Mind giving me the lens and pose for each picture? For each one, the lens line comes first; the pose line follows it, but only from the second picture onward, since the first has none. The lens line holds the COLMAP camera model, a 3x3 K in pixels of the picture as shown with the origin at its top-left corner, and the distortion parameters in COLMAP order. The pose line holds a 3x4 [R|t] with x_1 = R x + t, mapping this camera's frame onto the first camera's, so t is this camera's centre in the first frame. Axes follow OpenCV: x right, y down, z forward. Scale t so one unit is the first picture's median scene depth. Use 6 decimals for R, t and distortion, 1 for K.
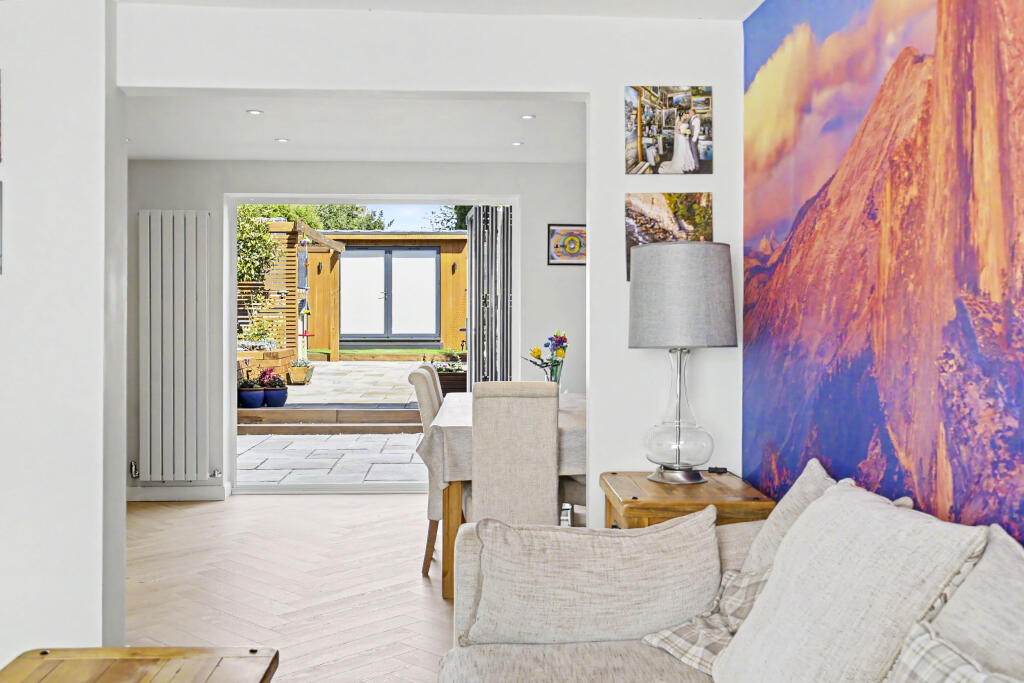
lens RADIAL K [[1038.6, 0, 511.2], [0, 1038.6, 339.2], [0, 0, 1]] dist [-0.004329, 0.000000]
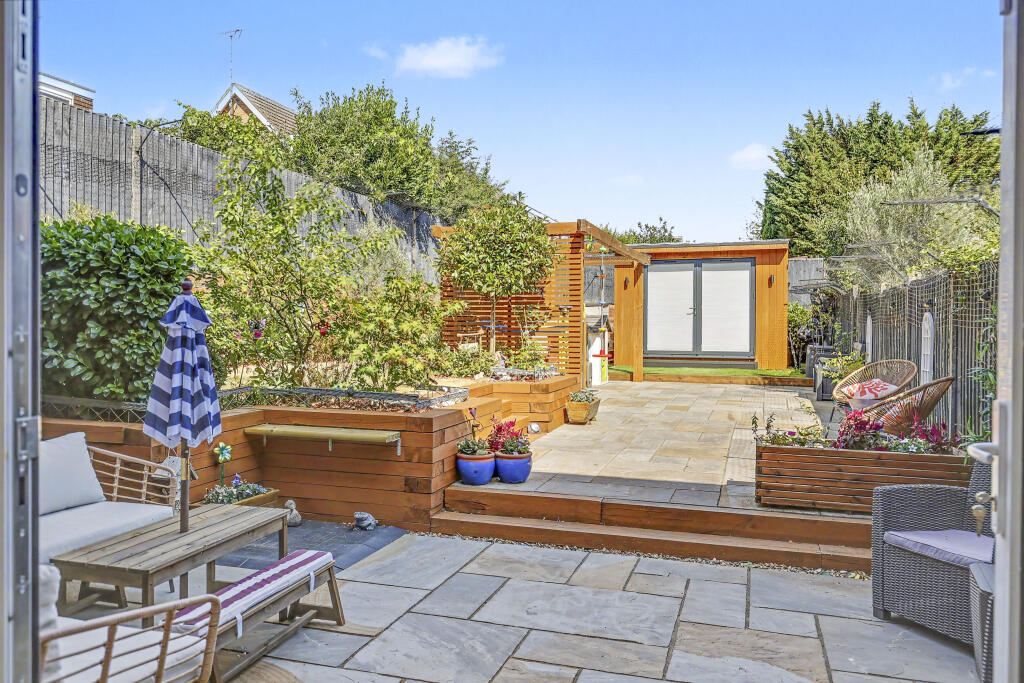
lens RADIAL K [[739.2, 0, 511.0], [0, 739.2, 337.3], [0, 0, 1]] dist [0.003972, 0.000269]
pose [[0.933037, 0.006633, -0.359720, -0.036885], [-0.009337, 0.999940, -0.005778, -0.013459], [0.359660, 0.008750, 0.933042, 0.333787]]
